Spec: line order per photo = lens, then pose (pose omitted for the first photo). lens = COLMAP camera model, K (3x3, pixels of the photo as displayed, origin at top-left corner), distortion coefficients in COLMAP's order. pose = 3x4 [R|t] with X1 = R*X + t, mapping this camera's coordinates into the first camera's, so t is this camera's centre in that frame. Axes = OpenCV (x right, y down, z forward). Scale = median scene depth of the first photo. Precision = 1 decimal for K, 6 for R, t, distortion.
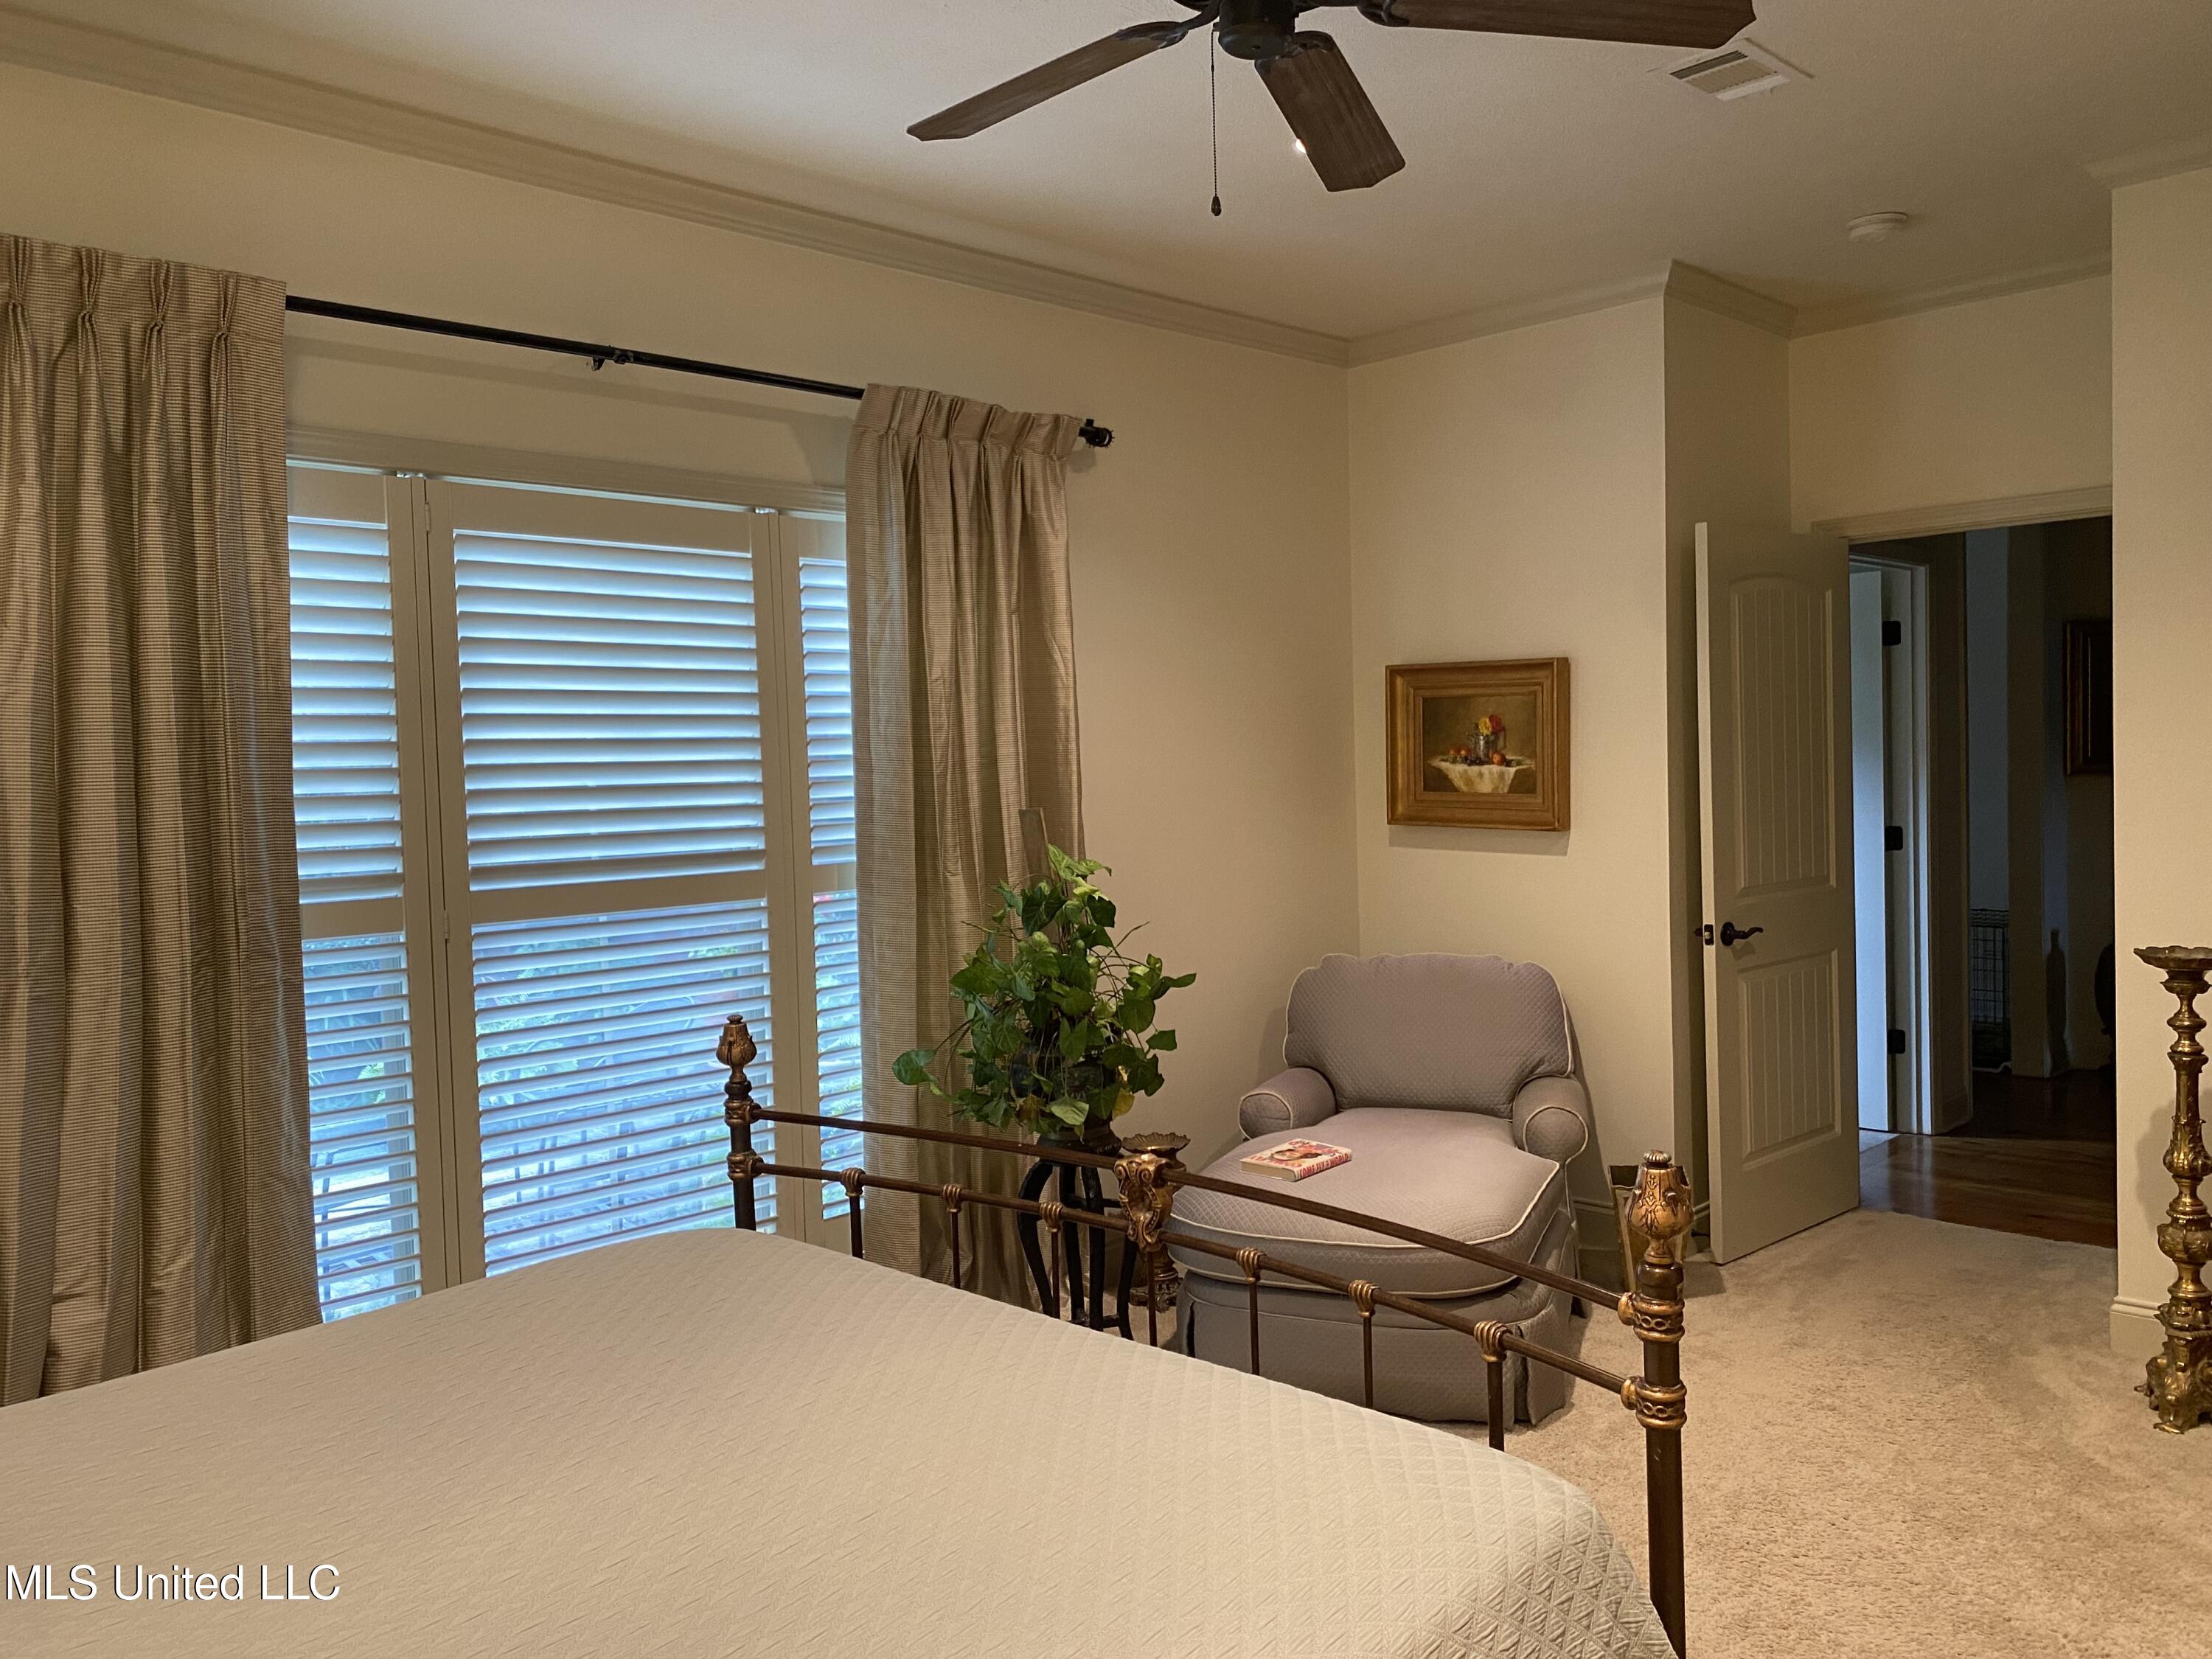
lens RADIAL K [[1664.5, 0, 1116.4], [0, 1664.5, 836.3], [0, 0, 1]] dist [0.013734, -0.002132]
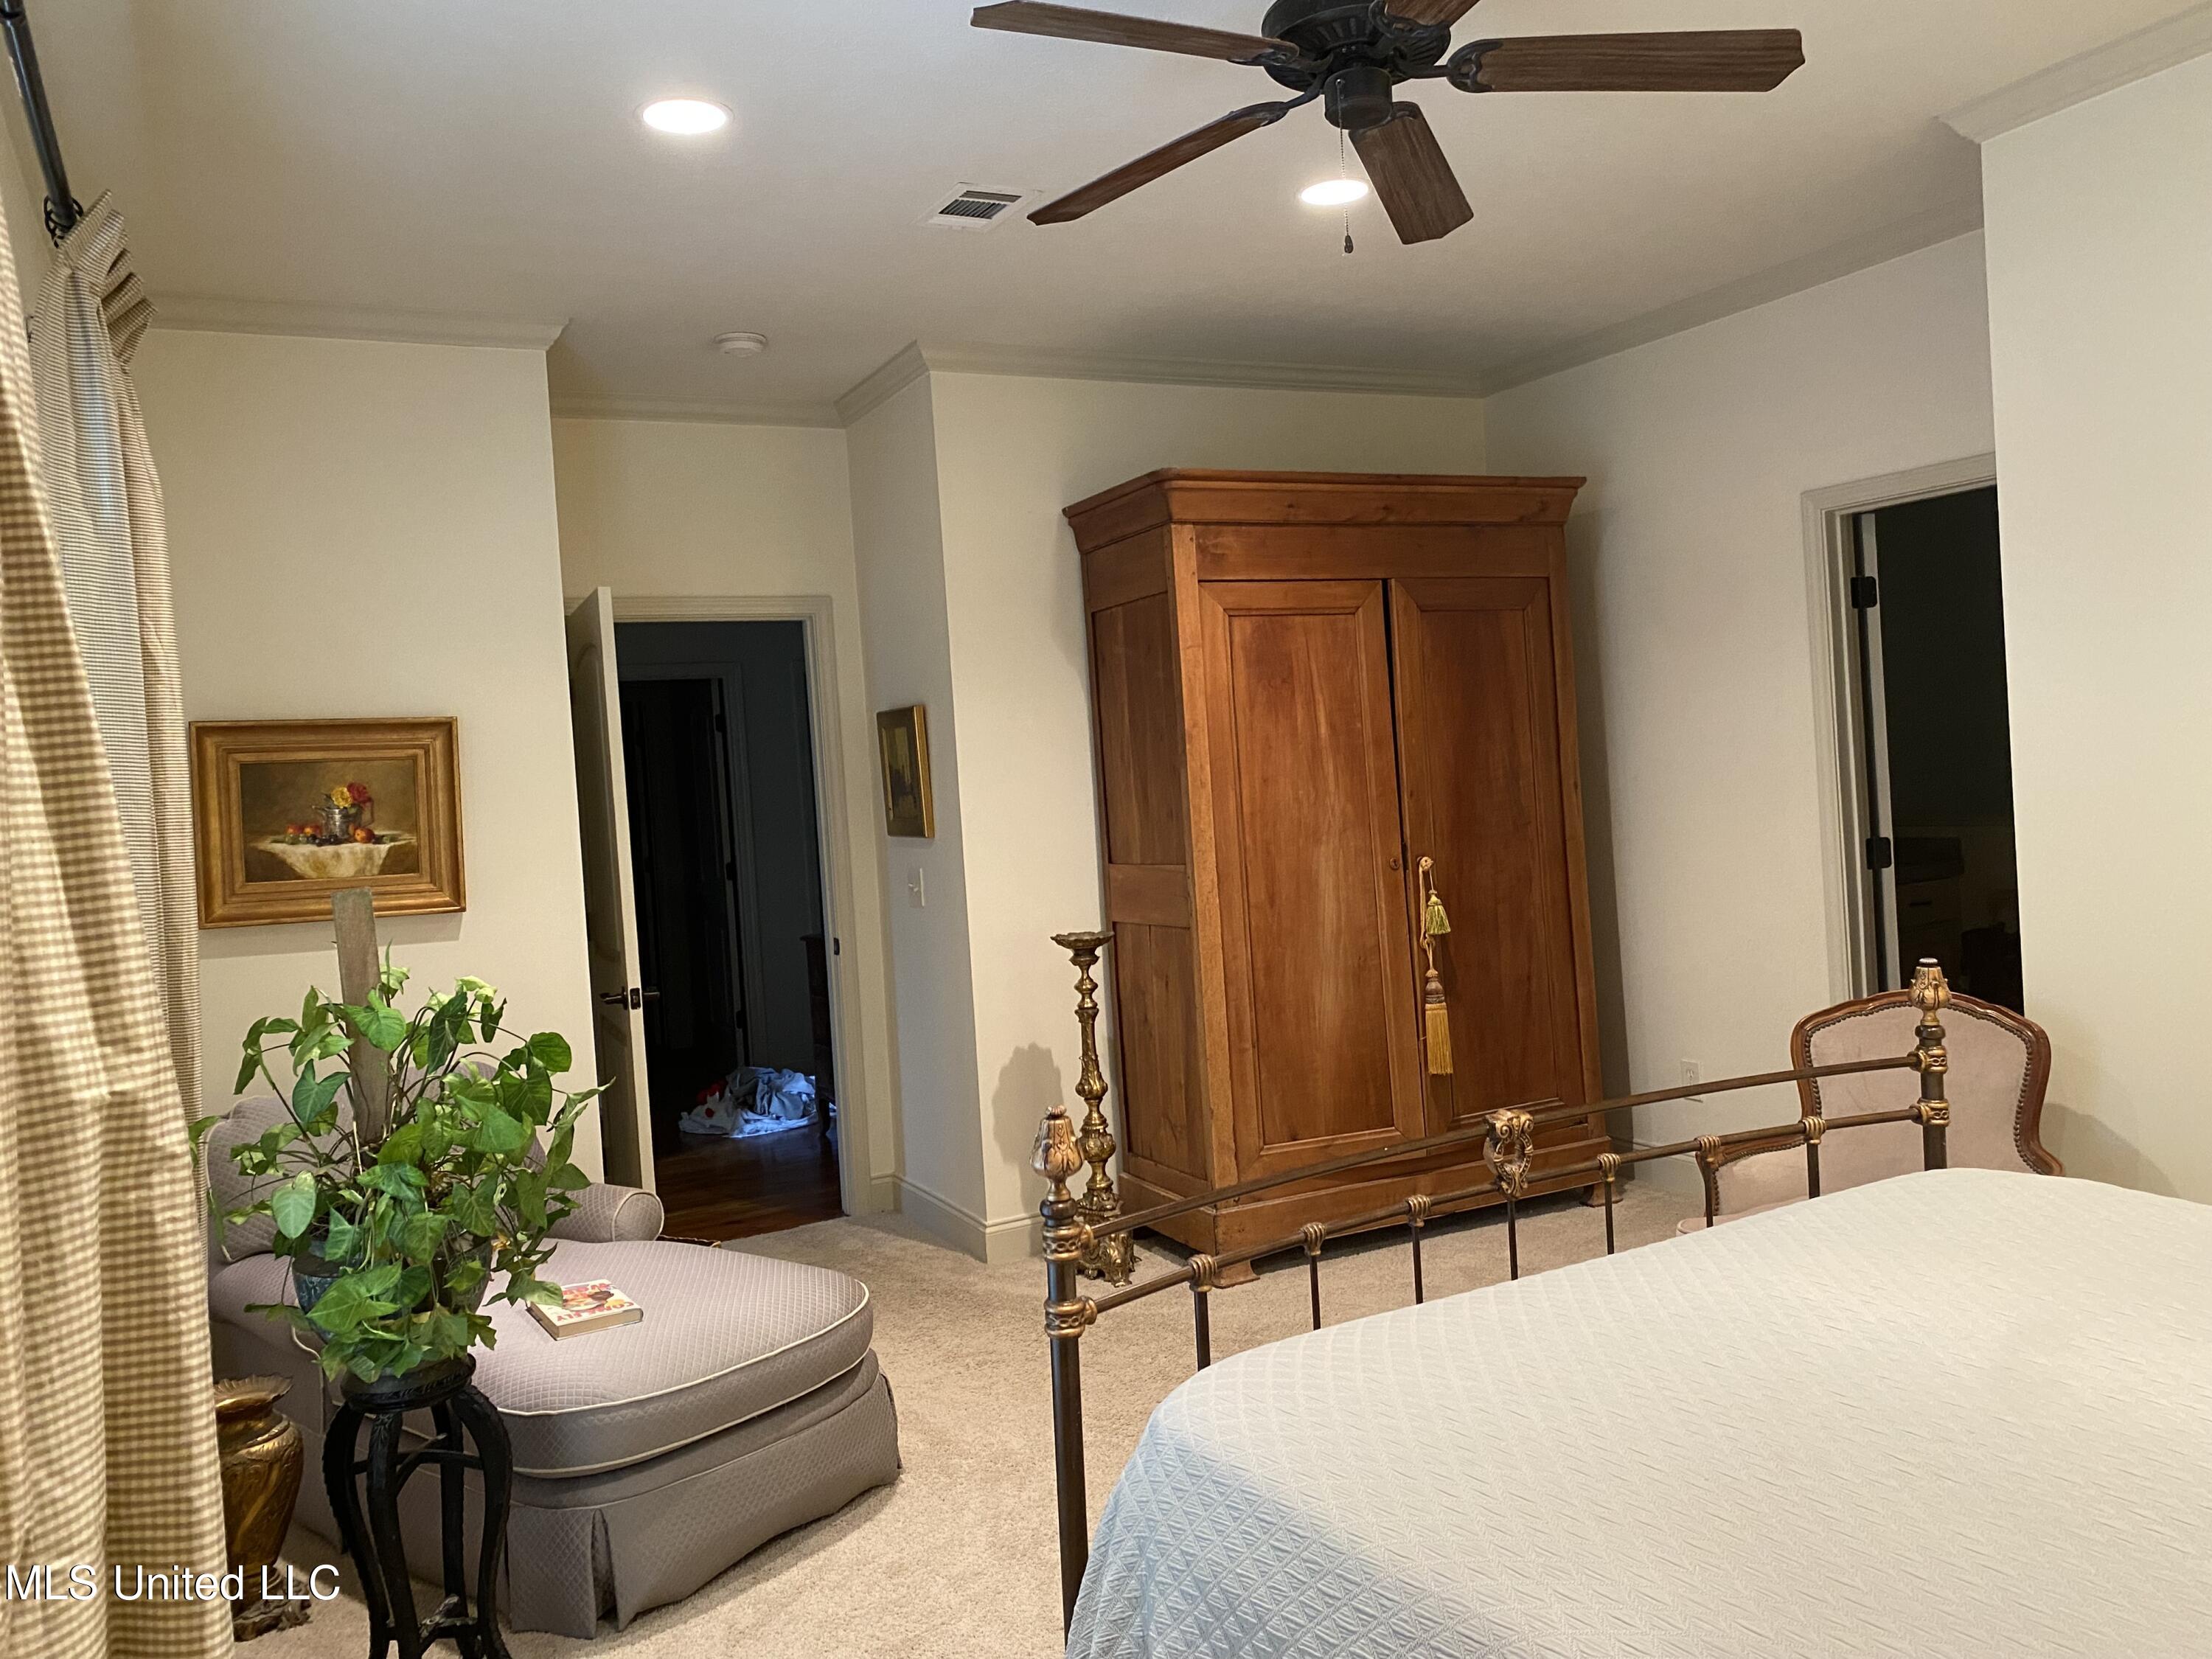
lens RADIAL K [[1664.5, 0, 1106.9], [0, 1664.5, 823.4], [0, 0, 1]] dist [0.013734, -0.002132]
pose [[0.306504, -0.014954, 0.951752, -0.457710], [0.109540, 0.993788, -0.019662, 0.005333], [-0.945545, 0.110281, 0.306238, 0.385085]]
